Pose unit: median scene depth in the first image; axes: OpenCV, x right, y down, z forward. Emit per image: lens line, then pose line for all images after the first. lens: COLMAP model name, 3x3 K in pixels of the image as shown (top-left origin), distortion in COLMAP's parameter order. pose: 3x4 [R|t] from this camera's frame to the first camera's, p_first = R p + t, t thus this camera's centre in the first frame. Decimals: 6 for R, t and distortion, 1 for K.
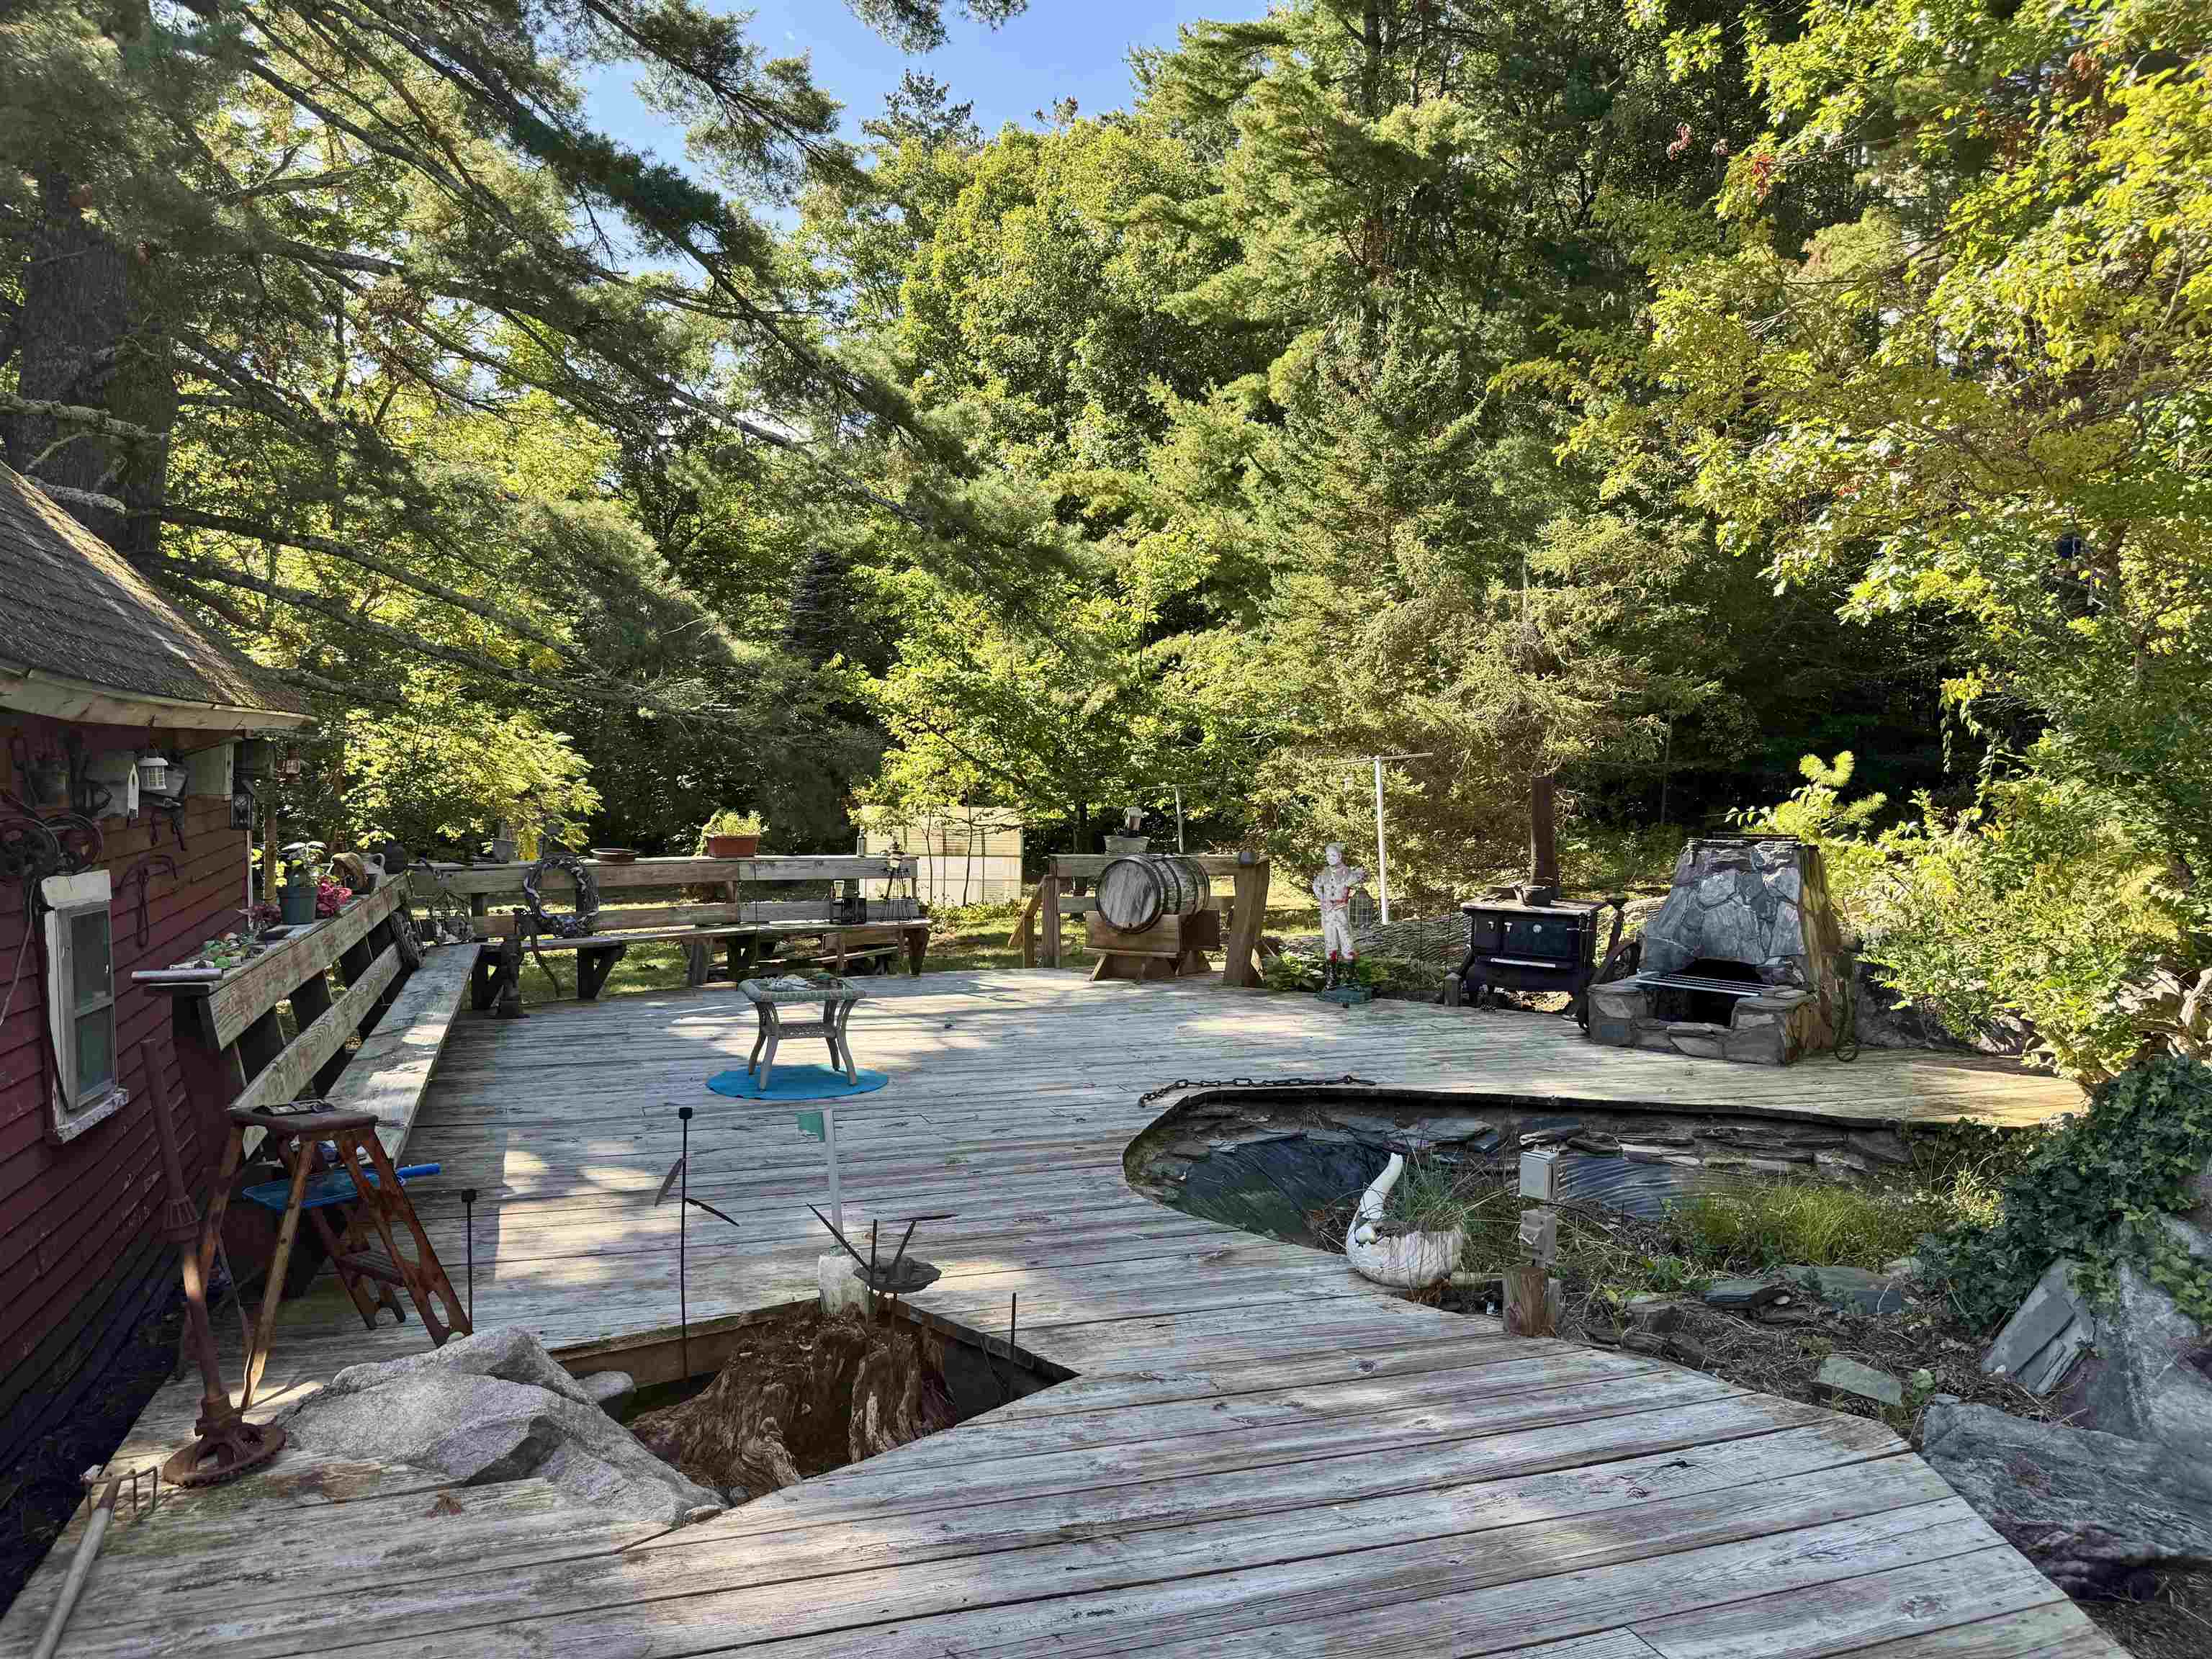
lens RADIAL K [[1550.1, 0, 1106.0], [0, 1550.1, 829.5], [0, 0, 1]] dist [0.123002, -0.137833]
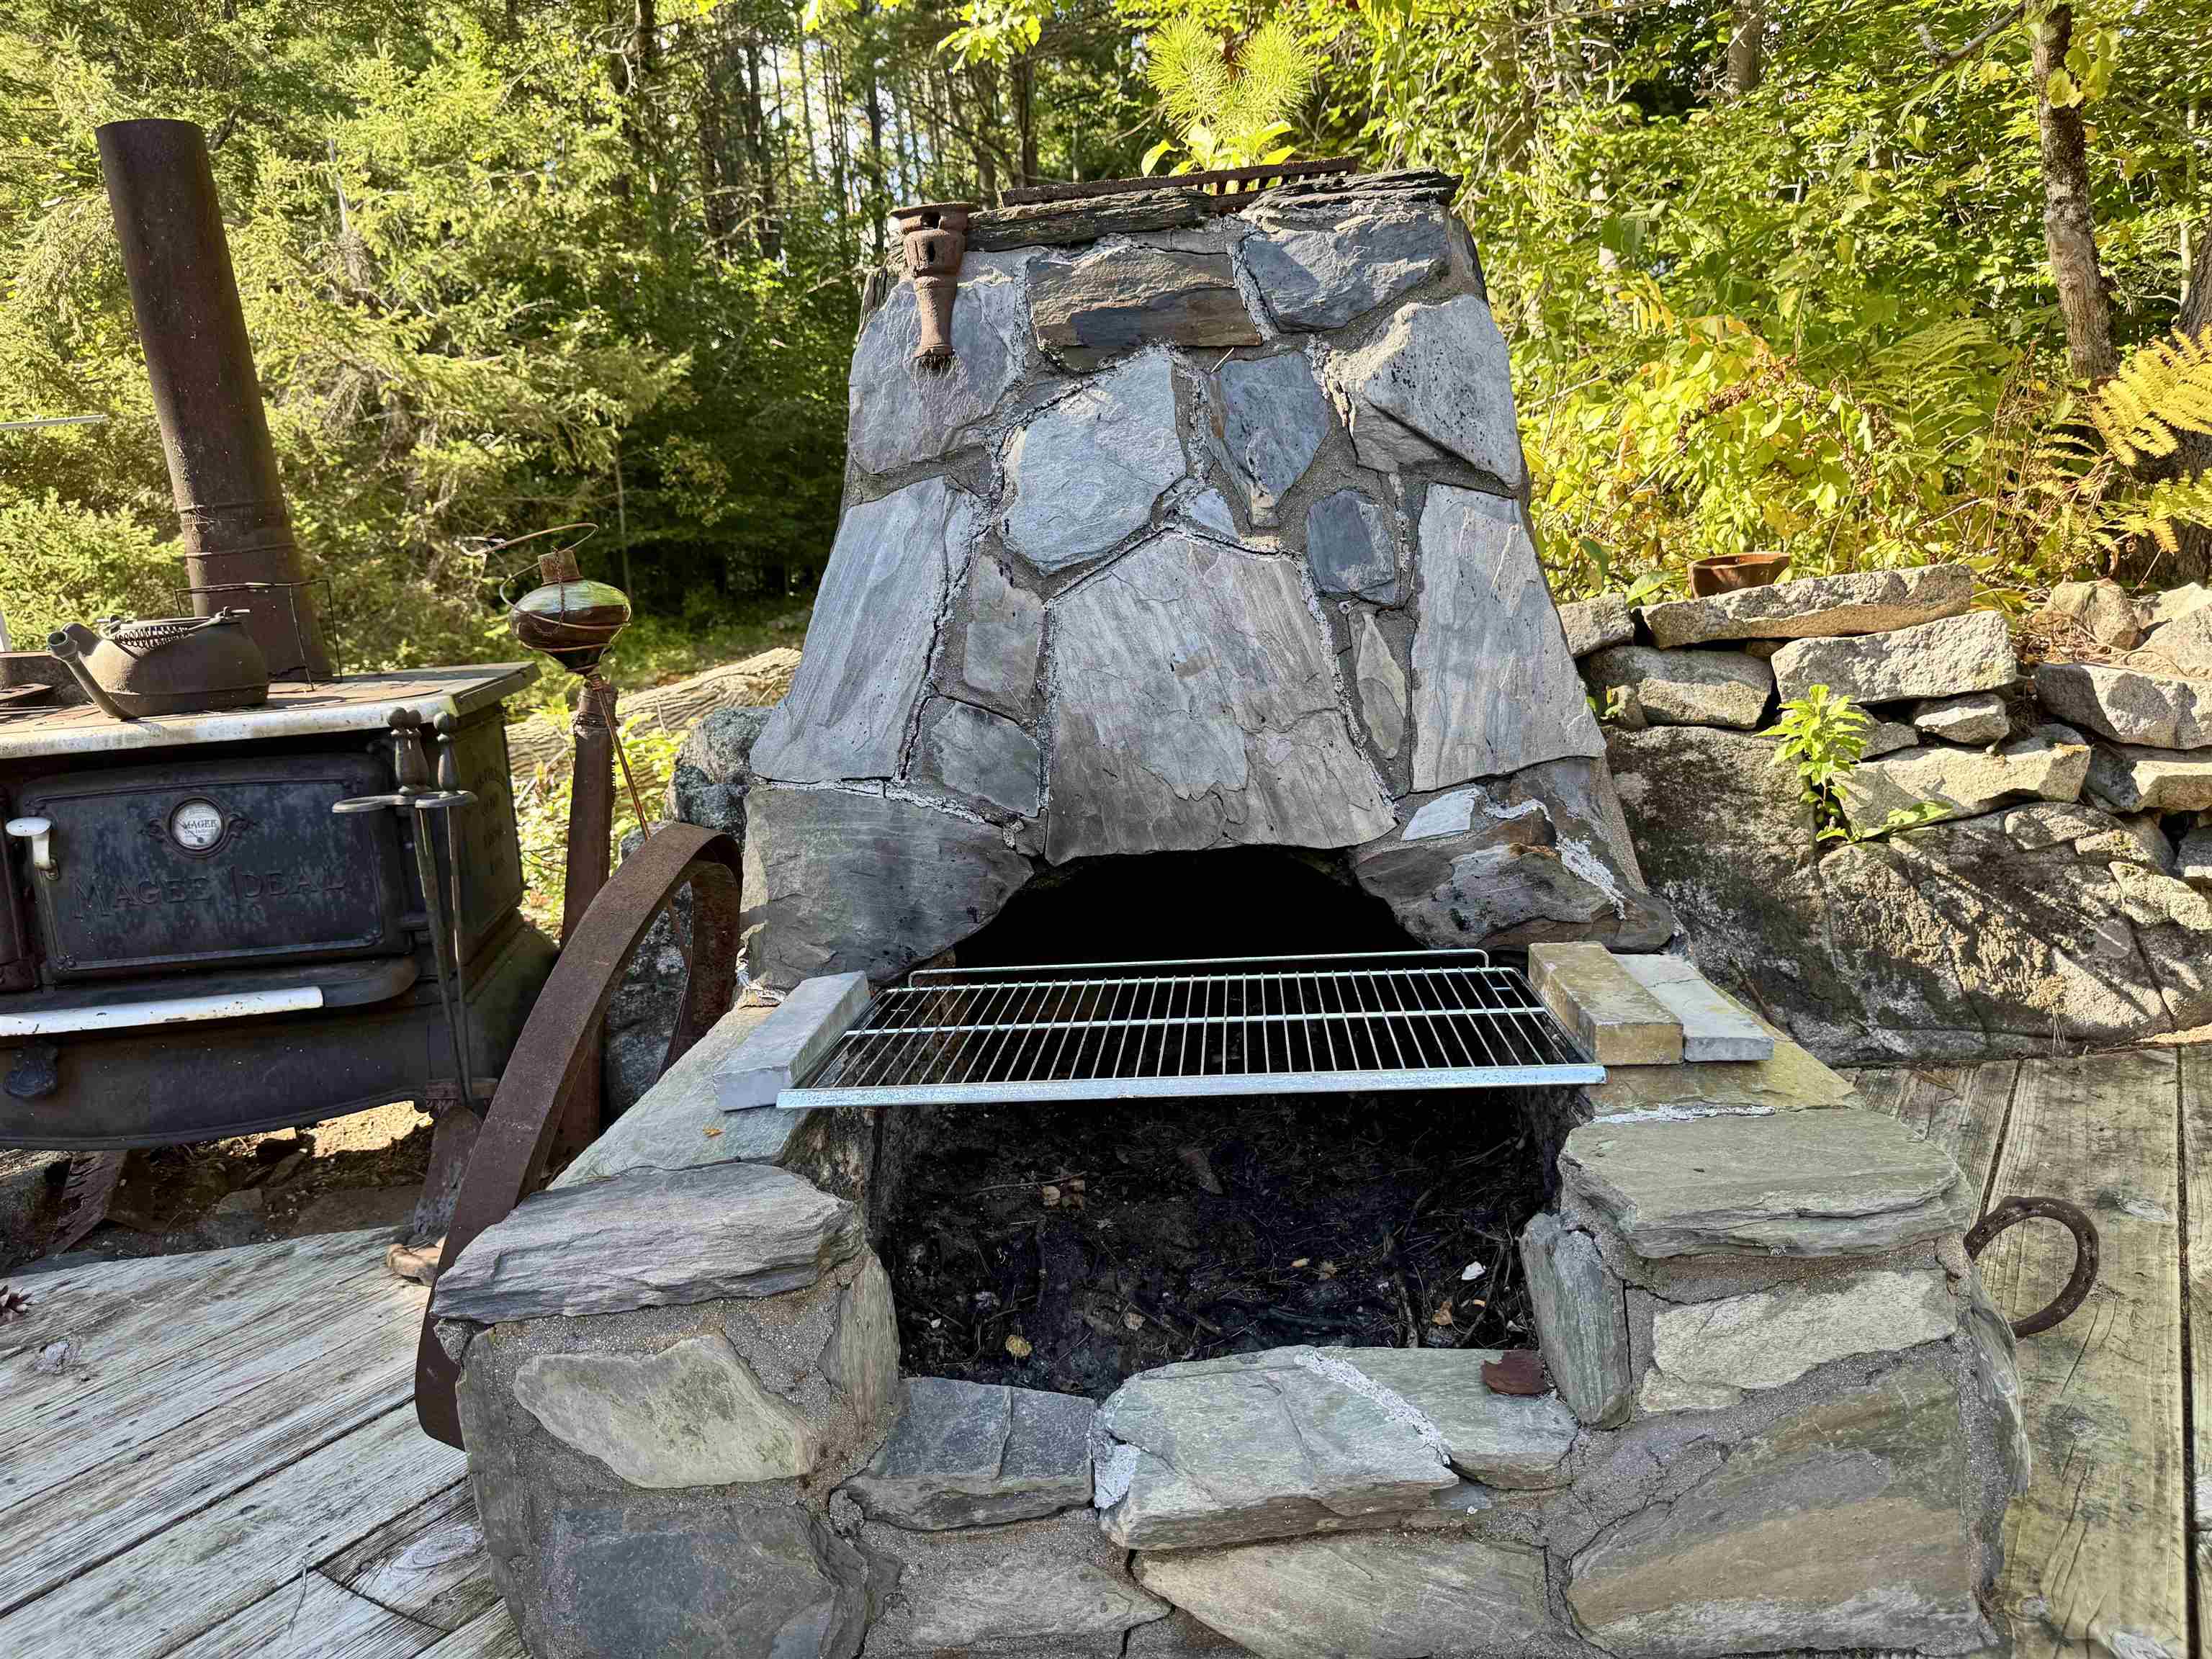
lens RADIAL K [[1550.1, 0, 1106.0], [0, 1550.1, 829.5], [0, 0, 1]] dist [0.123002, -0.137833]
pose [[0.798528, -0.174994, 0.575960, 0.273805], [0.113099, 0.983387, 0.141978, 0.052457], [-0.591237, -0.048233, 0.805054, 0.839075]]
